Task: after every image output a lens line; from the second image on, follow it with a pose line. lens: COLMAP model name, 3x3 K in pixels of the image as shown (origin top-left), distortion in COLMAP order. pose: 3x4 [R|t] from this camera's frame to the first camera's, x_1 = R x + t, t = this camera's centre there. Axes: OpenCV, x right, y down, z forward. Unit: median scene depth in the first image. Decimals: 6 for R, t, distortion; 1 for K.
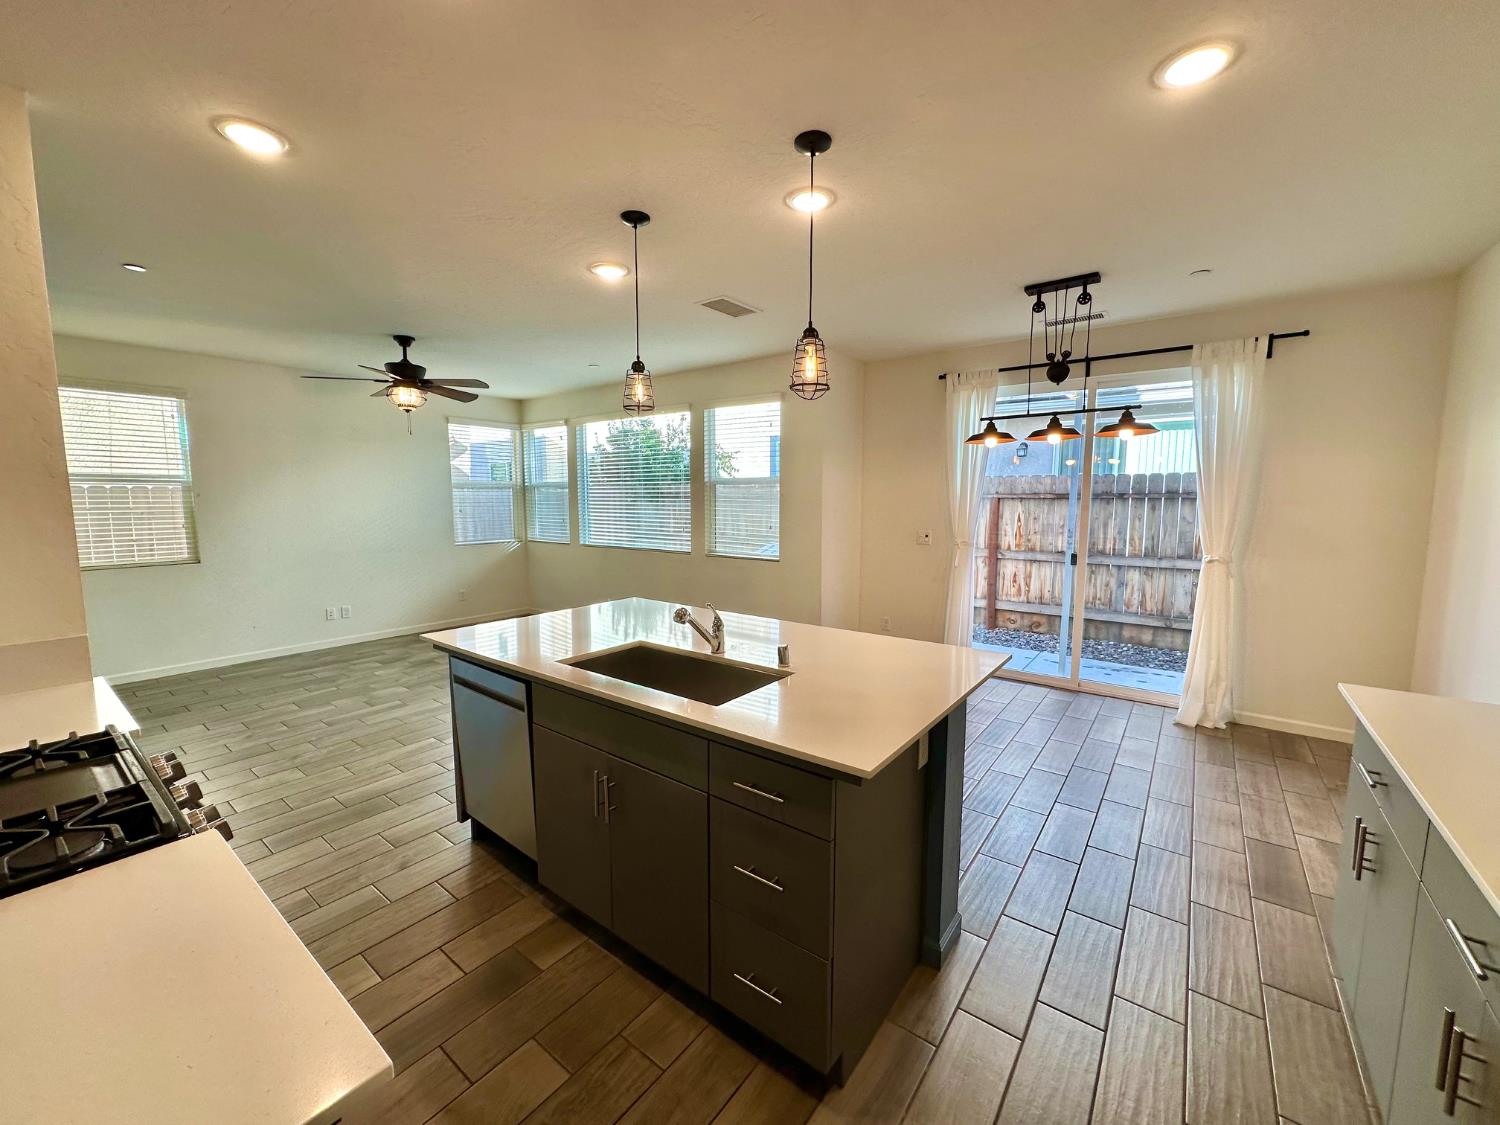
lens RADIAL K [[594.0, 0, 748.7], [0, 594.0, 558.7], [0, 0, 1]] dist [-0.000419, -0.000093]
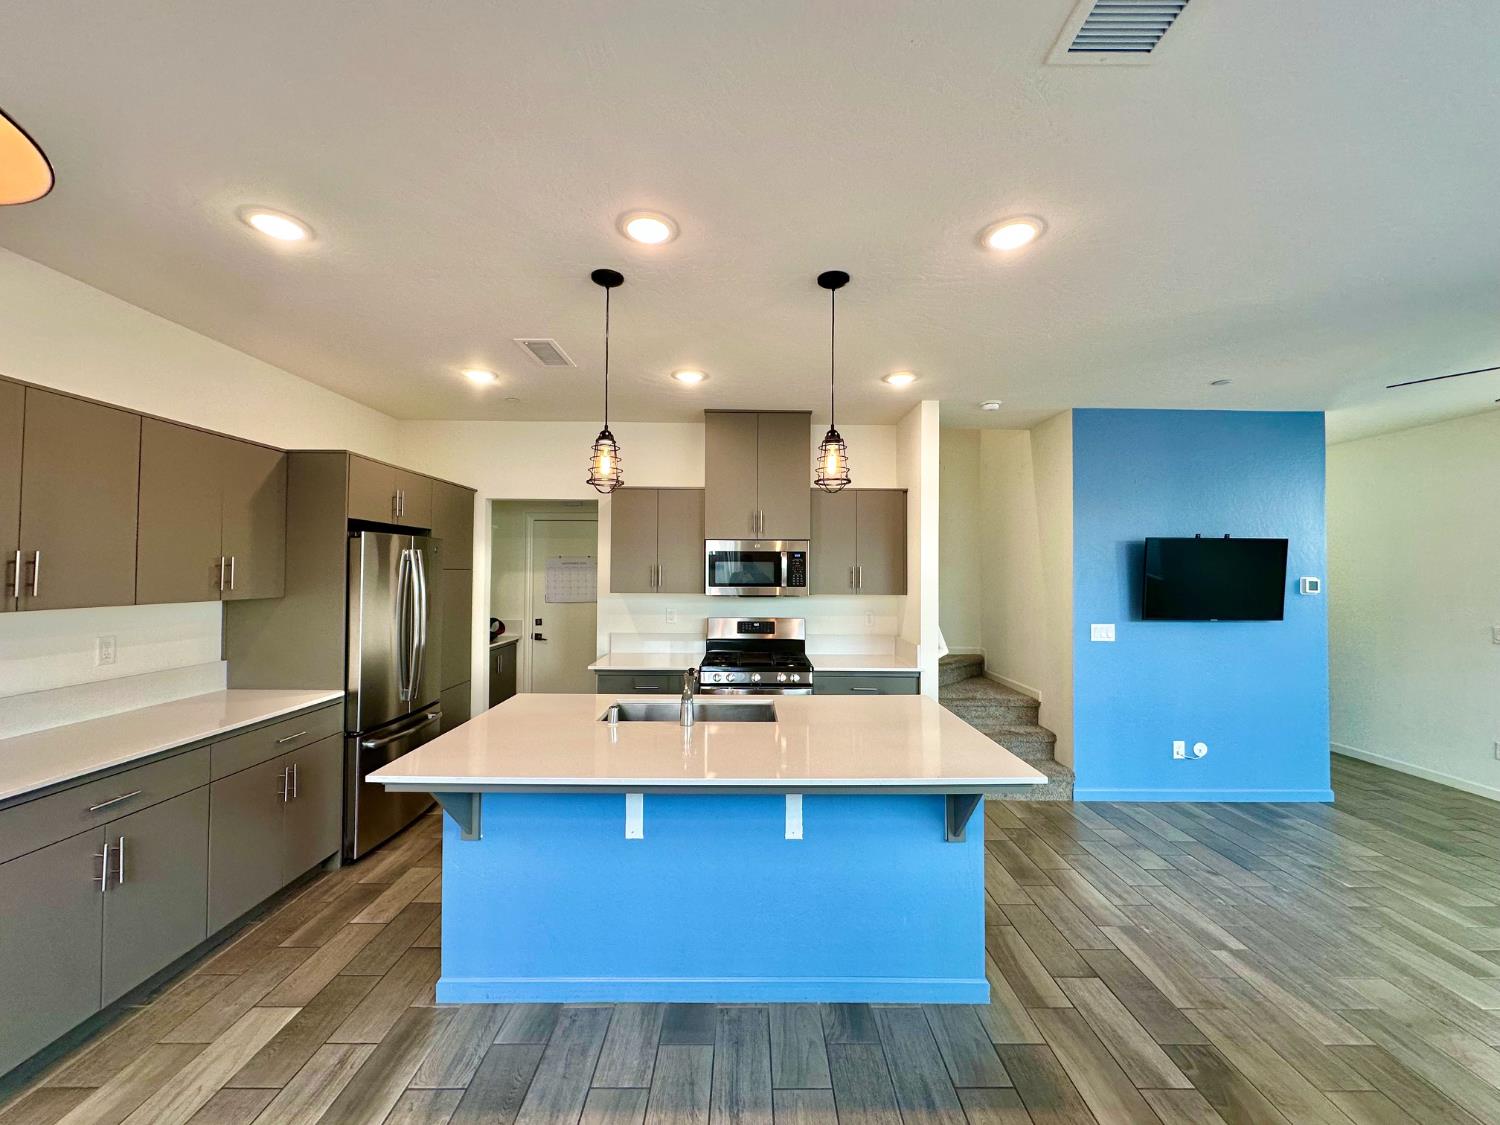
lens RADIAL K [[594.0, 0, 748.7], [0, 594.0, 558.7], [0, 0, 1]] dist [-0.000419, -0.000093]
pose [[-0.791349, -0.018056, -0.611098, 0.260457], [-0.068334, 0.995913, 0.059065, -0.107550], [0.607533, 0.088500, -0.789348, 0.939737]]
